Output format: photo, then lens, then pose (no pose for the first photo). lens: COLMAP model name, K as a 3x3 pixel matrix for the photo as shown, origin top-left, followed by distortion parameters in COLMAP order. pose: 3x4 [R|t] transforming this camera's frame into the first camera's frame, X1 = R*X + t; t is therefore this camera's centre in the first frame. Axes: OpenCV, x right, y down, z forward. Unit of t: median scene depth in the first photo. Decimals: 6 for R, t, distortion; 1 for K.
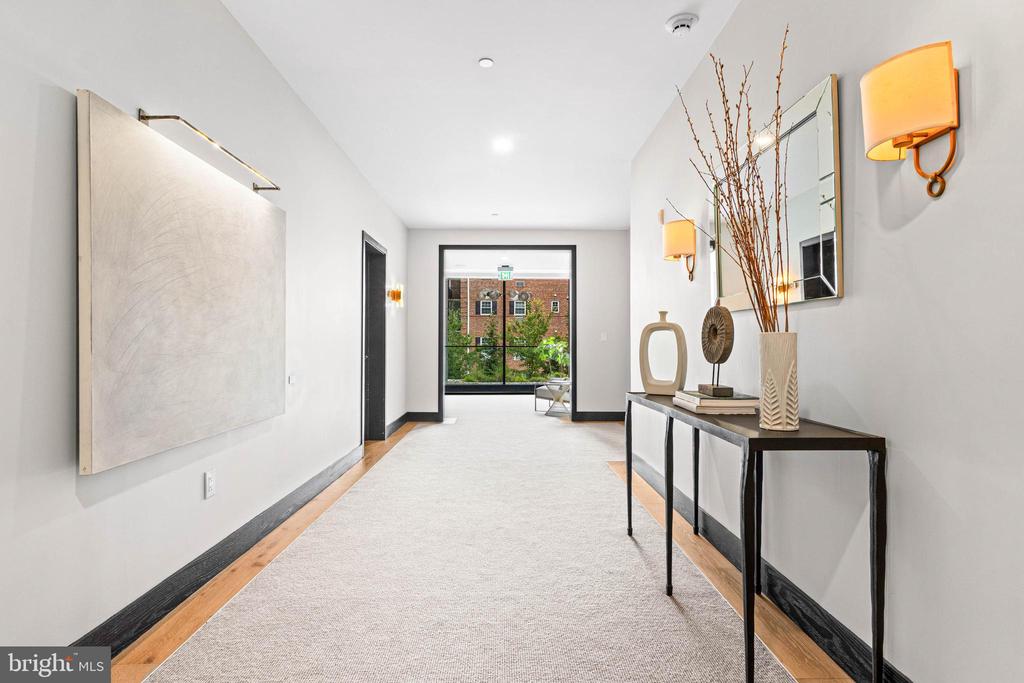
lens RADIAL K [[523.8, 0, 509.4], [0, 523.8, 337.1], [0, 0, 1]] dist [0.013663, -0.004731]
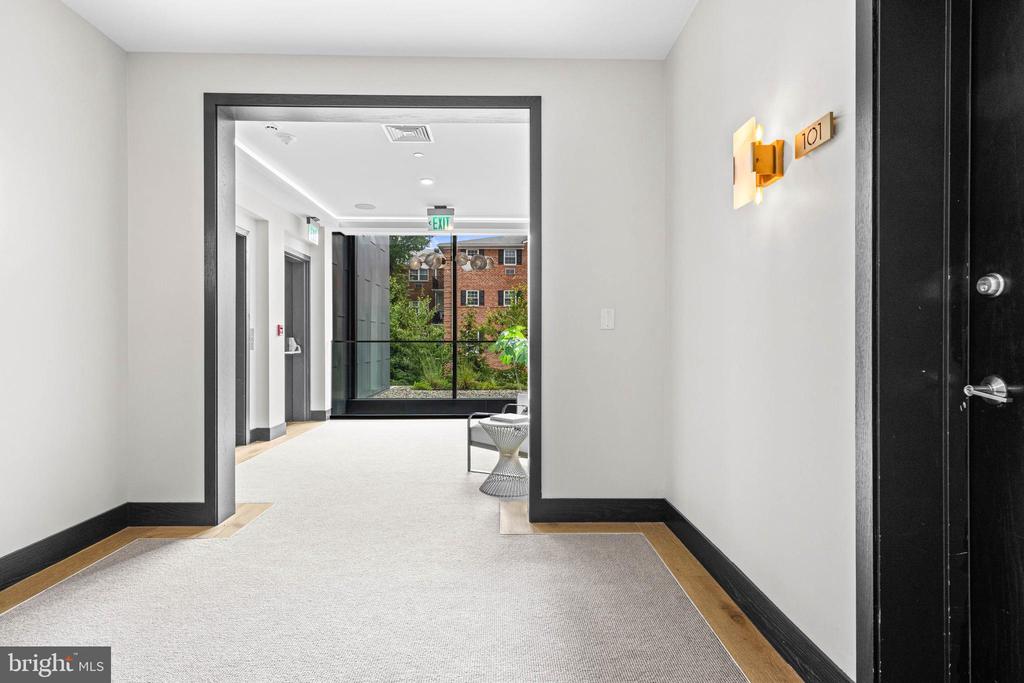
lens RADIAL K [[523.8, 0, 511.7], [0, 523.8, 344.2], [0, 0, 1]] dist [0.013663, -0.004731]
pose [[0.999973, 0.000251, 0.007298, 0.069109], [-0.000427, 0.999708, 0.024163, 0.006016], [-0.007290, -0.024166, 0.999681, 0.397909]]
